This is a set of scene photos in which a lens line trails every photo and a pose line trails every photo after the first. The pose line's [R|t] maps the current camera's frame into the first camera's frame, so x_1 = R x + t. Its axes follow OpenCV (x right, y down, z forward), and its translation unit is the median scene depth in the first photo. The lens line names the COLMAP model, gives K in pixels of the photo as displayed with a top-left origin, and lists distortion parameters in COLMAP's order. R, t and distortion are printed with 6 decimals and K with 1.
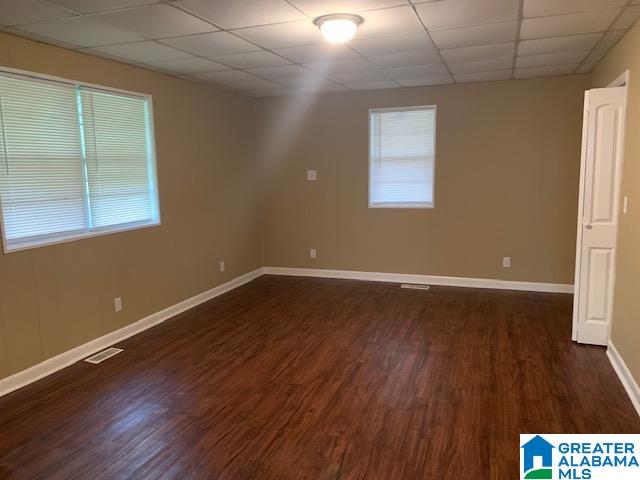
lens RADIAL K [[503.8, 0, 320.0], [0, 503.8, 240.0], [0, 0, 1]] dist [0.059838, -0.007527]
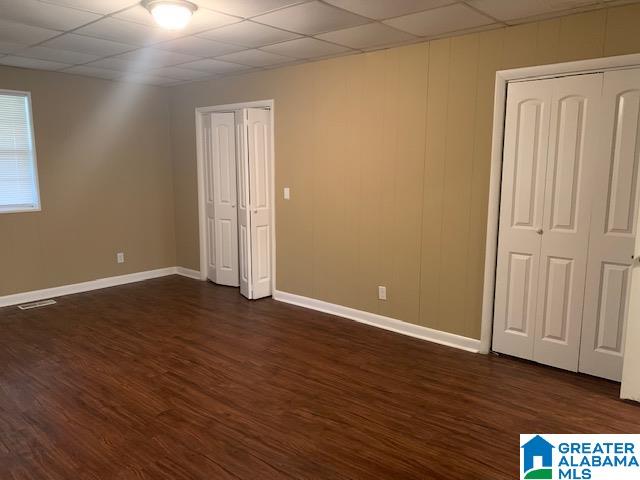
lens RADIAL K [[503.8, 0, 320.0], [0, 503.8, 240.0], [0, 0, 1]] dist [0.059838, -0.007527]
pose [[0.362684, -0.132110, 0.922501, -0.724770], [0.126250, 0.987740, 0.091817, -0.058186], [-0.923321, 0.083165, 0.374916, 0.389591]]
